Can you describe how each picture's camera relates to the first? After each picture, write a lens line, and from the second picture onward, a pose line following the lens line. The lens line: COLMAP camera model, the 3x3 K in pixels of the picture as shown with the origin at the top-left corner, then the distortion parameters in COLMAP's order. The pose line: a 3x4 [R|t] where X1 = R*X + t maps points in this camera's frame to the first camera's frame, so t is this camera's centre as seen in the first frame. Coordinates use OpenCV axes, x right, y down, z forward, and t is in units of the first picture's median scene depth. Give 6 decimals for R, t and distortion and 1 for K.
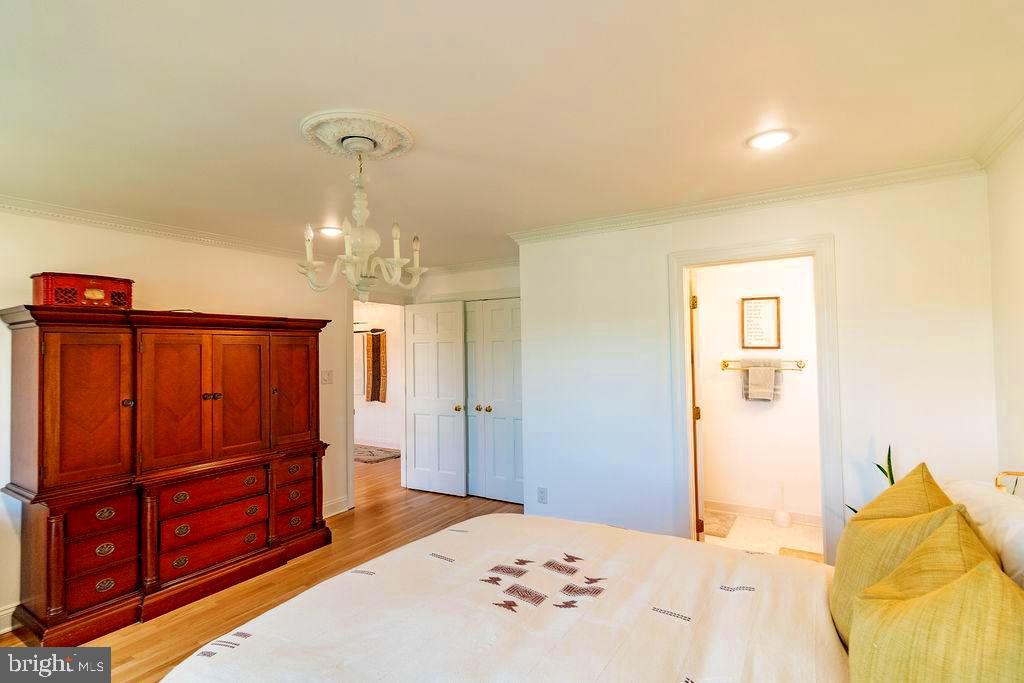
lens RADIAL K [[480.7, 0, 512.0], [0, 480.7, 341.5], [0, 0, 1]] dist [0.002304, 0.000631]
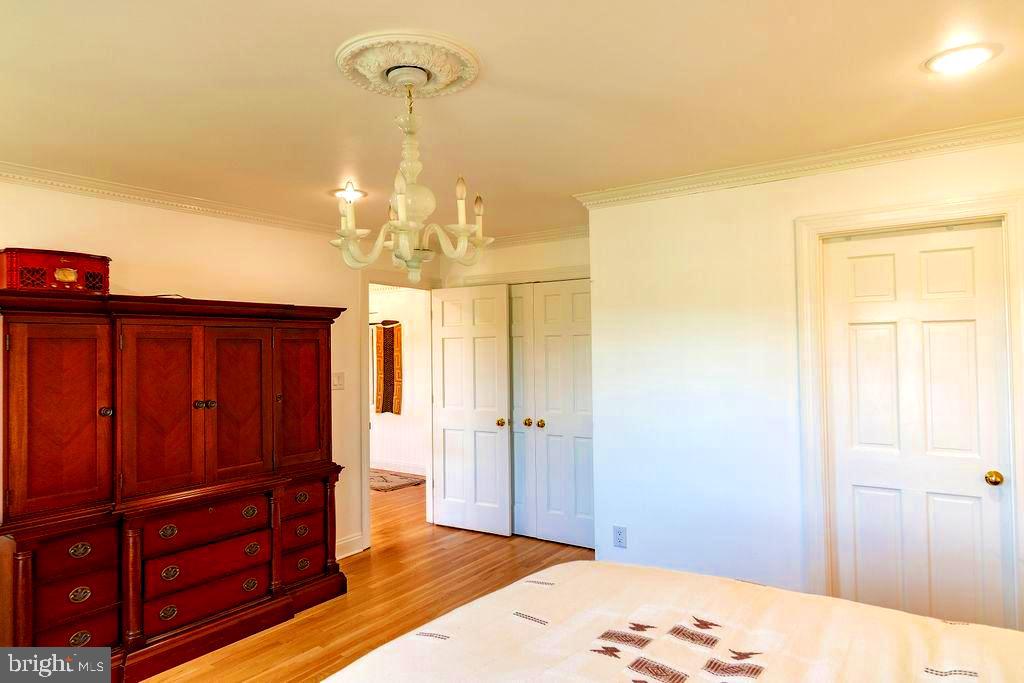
lens RADIAL K [[616.2, 0, 512.0], [0, 616.2, 341.5], [0, 0, 1]] dist [0.002218, -0.001271]
pose [[0.998575, 0.001757, -0.053347, -0.062976], [-0.001432, 0.999980, 0.006121, 0.003624], [0.053357, -0.006036, 0.998557, 0.015860]]
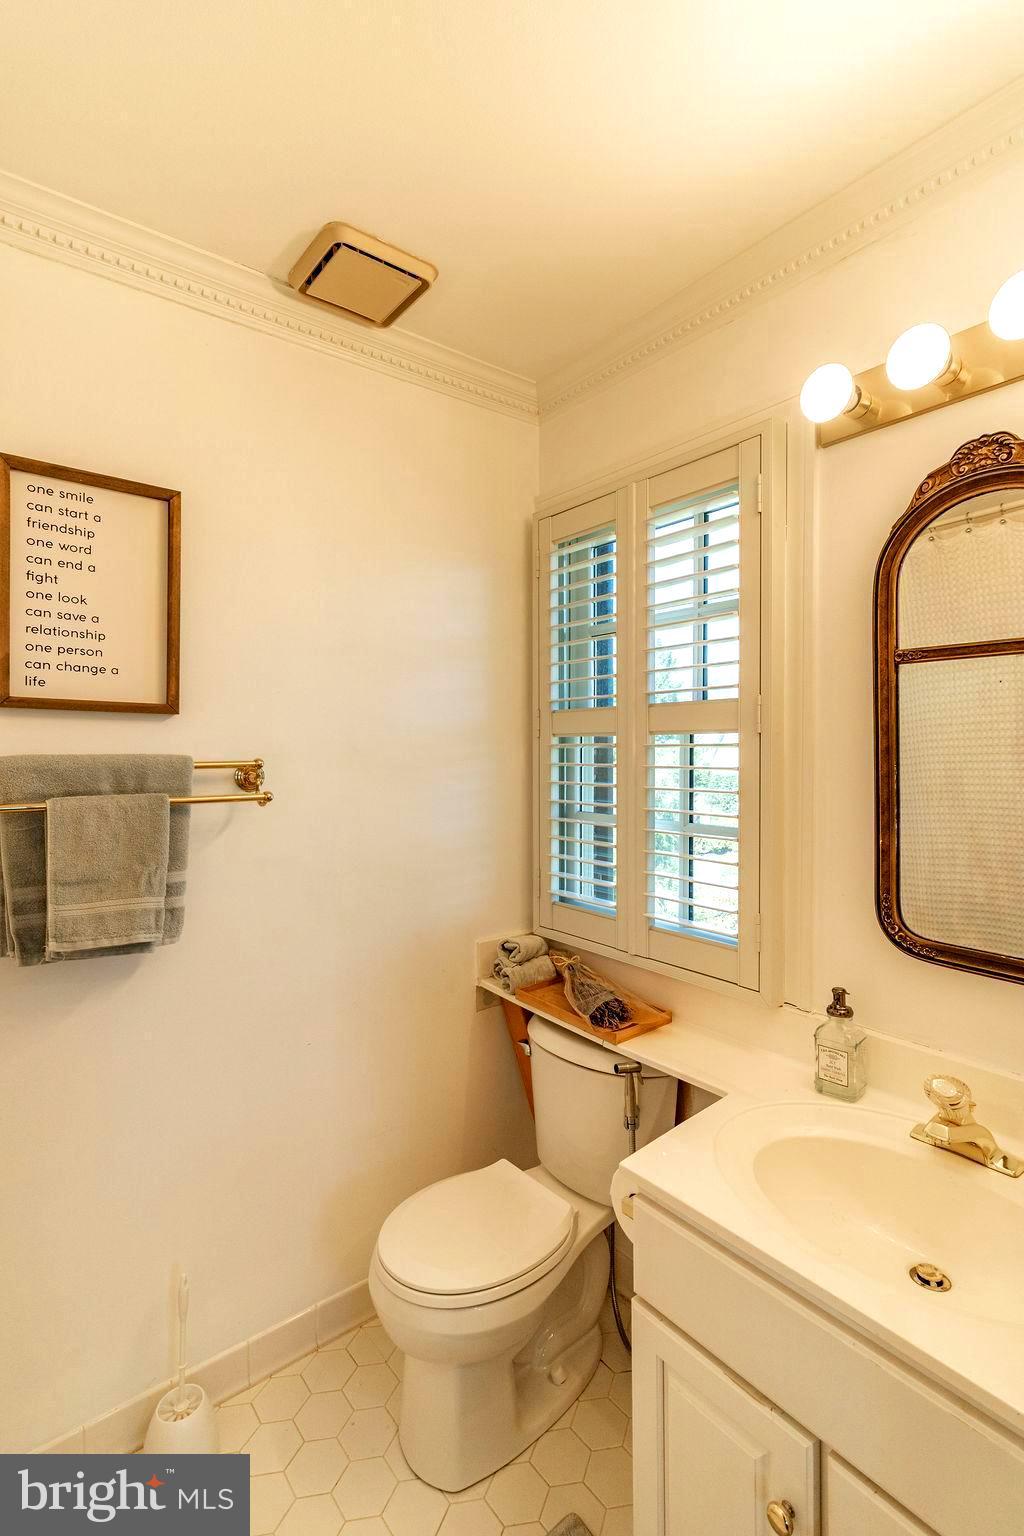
lens RADIAL K [[721.0, 0, 512.0], [0, 721.0, 768.0], [0, 0, 1]] dist [0.002304, 0.000631]
pose [[0.324429, -0.009878, 0.945858, 0.285967], [-0.018930, 0.999677, 0.016932, 0.033950], [-0.945721, -0.023398, 0.324138, 0.761682]]
